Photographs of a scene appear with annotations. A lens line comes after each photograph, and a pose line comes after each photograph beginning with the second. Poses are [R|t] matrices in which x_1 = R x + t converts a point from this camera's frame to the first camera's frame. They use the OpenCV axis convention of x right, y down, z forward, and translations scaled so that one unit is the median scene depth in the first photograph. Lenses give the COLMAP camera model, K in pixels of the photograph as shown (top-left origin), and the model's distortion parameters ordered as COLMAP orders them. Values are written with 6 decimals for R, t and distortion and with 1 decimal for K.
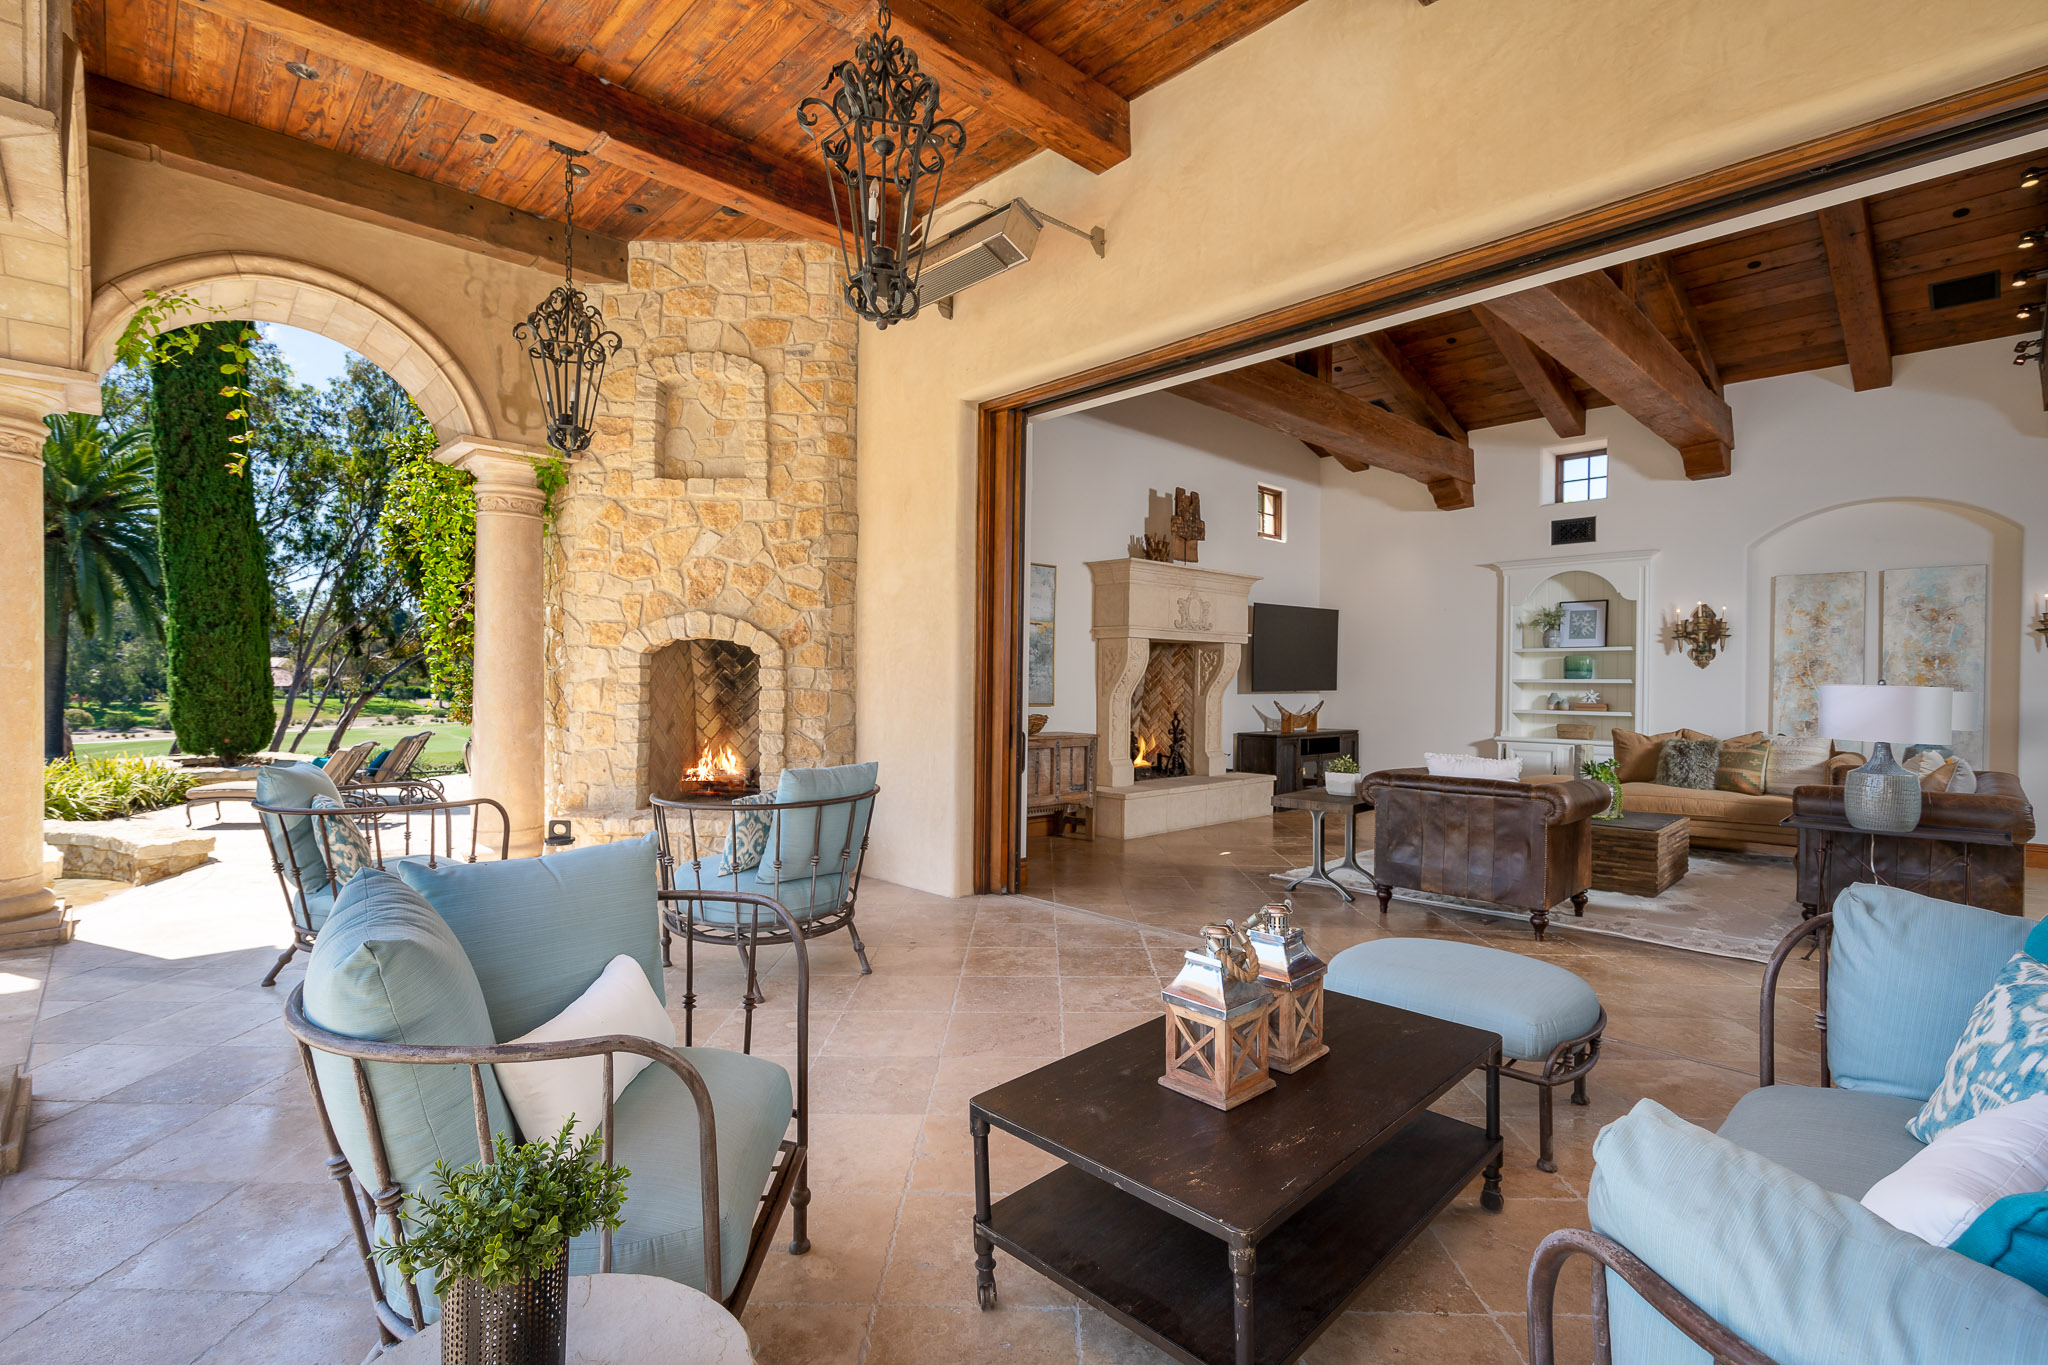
lens RADIAL K [[936.1, 0, 1024.0], [0, 936.1, 682.5], [0, 0, 1]] dist [-0.000613, -0.000062]
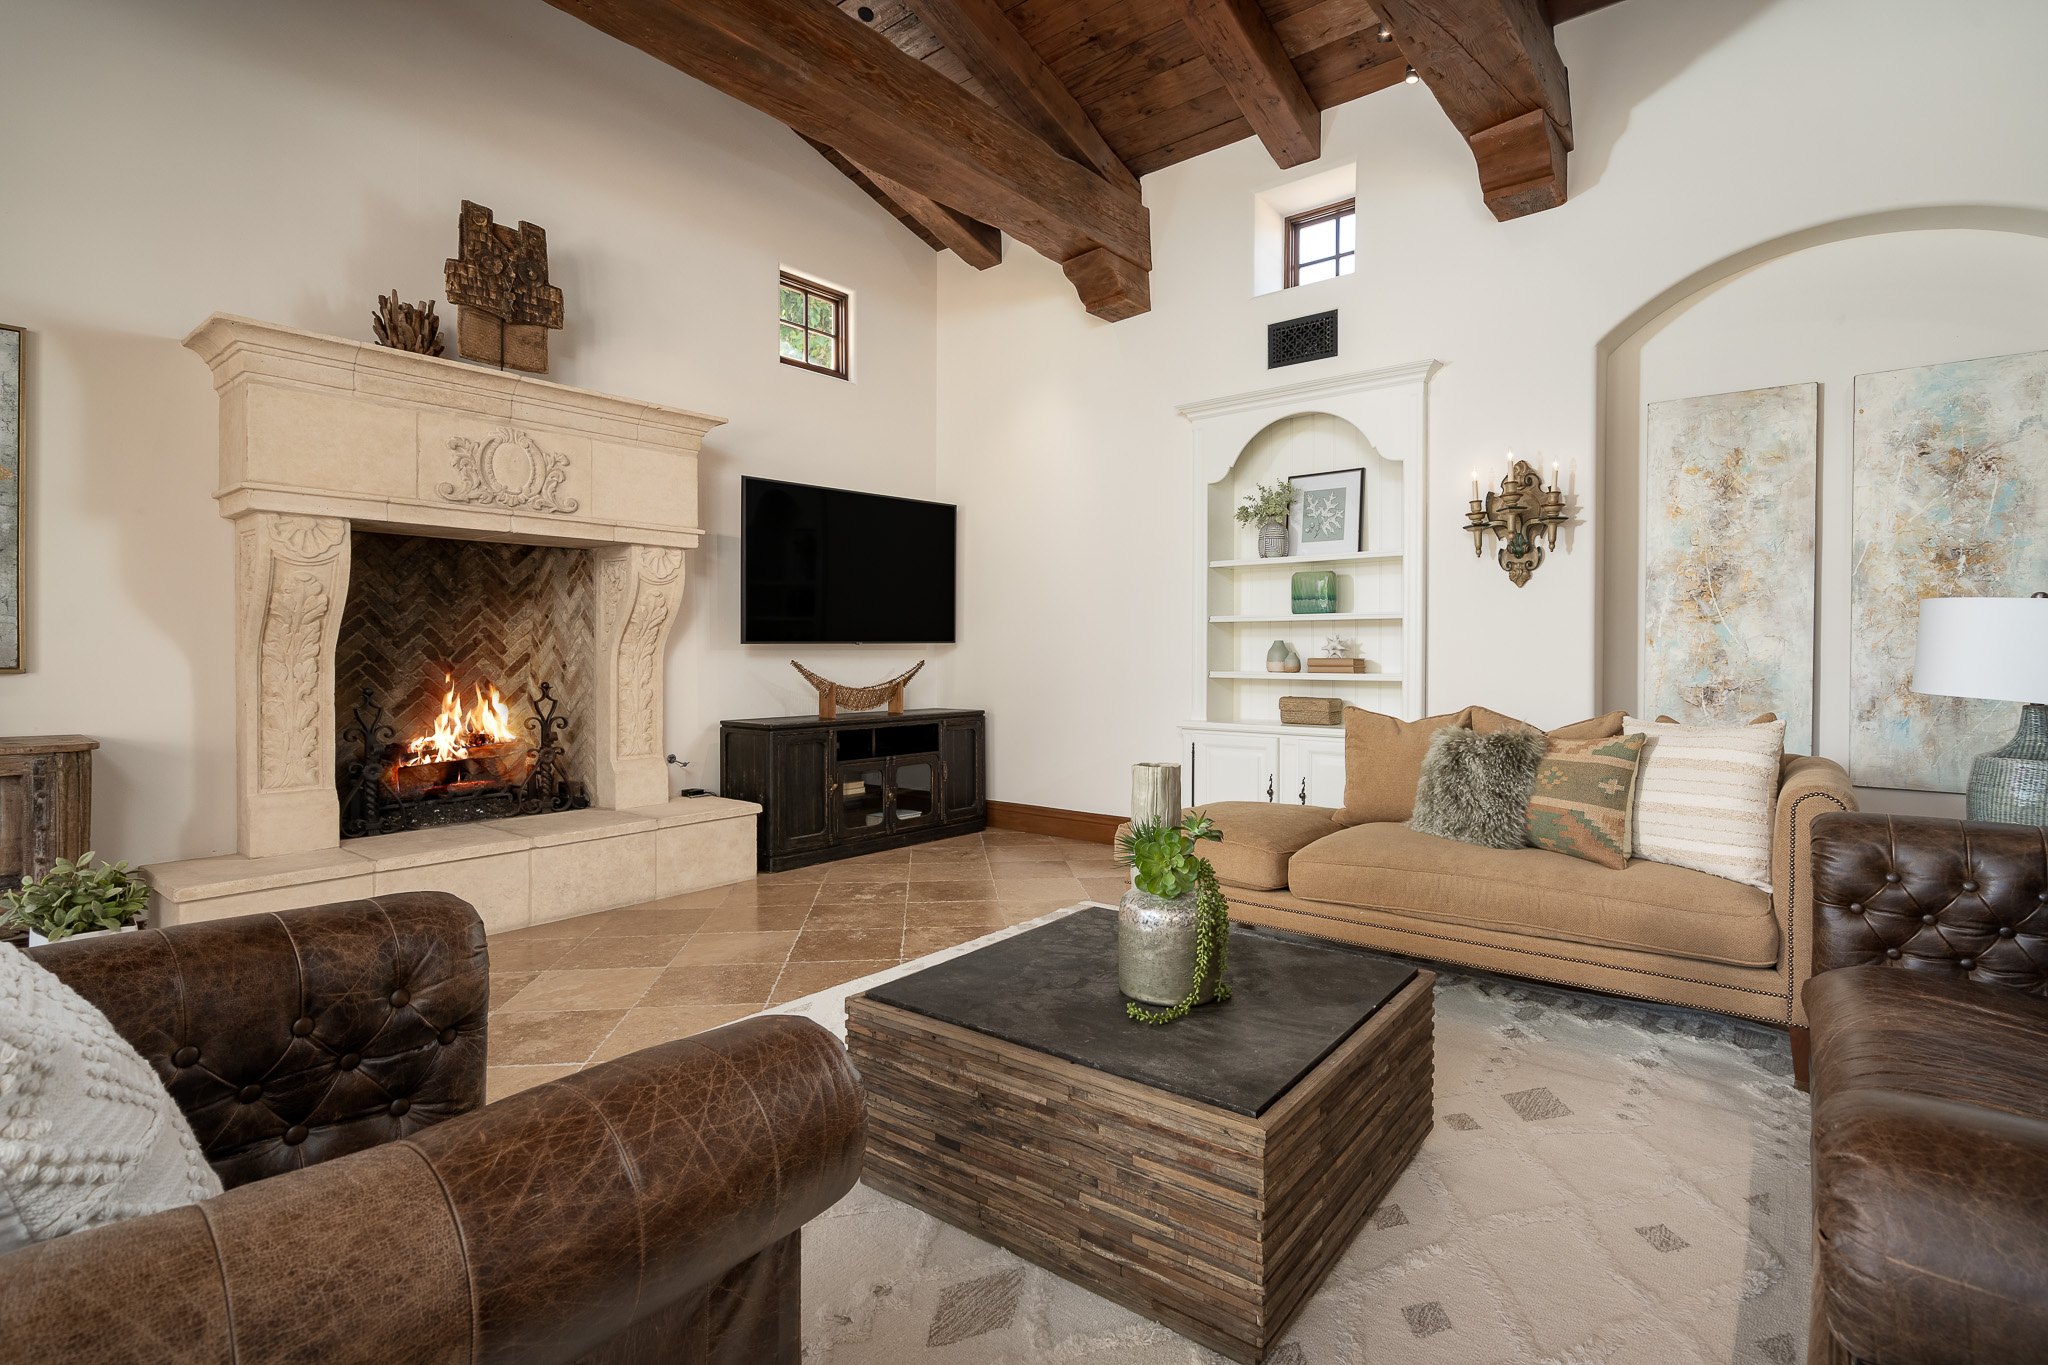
lens RADIAL K [[978.2, 0, 1024.7], [0, 978.2, 660.8], [0, 0, 1]] dist [-0.000326, 0.000125]
pose [[0.993128, -0.009730, 0.116627, 0.382966], [0.008620, 0.999913, 0.010017, 0.017529], [-0.116715, -0.008942, 0.993125, 0.485159]]
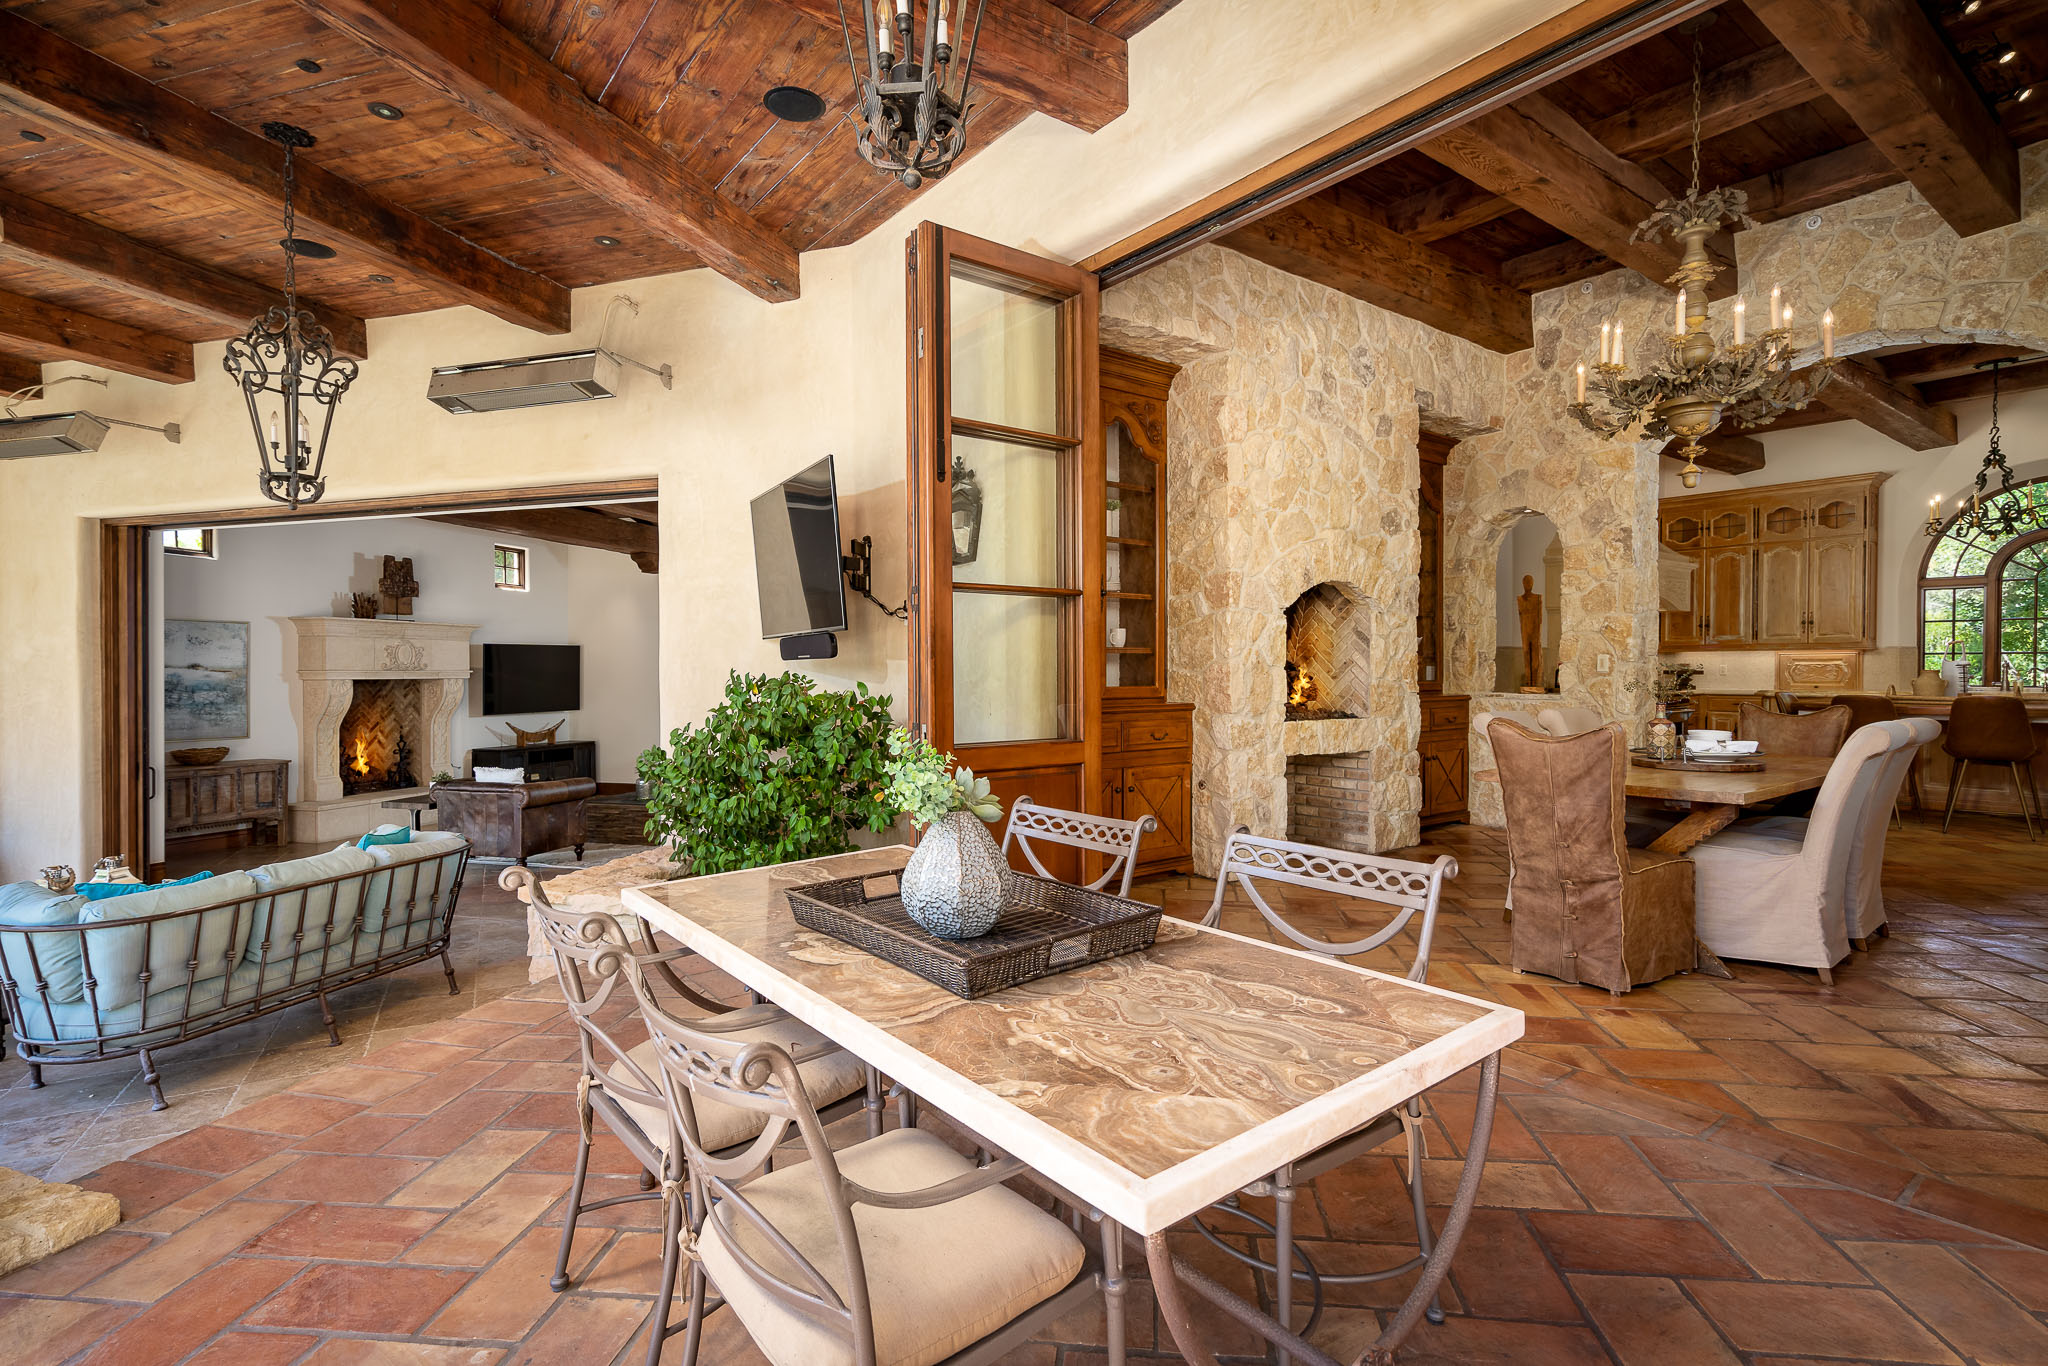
lens RADIAL K [[977.5, 0, 1015.6], [0, 977.5, 681.8], [0, 0, 1]] dist [-0.001291, 0.000096]
pose [[0.876475, -0.016798, 0.481154, 0.271030], [0.012820, 0.999851, 0.011554, -0.045816], [-0.481276, -0.003958, 0.876560, -0.534110]]
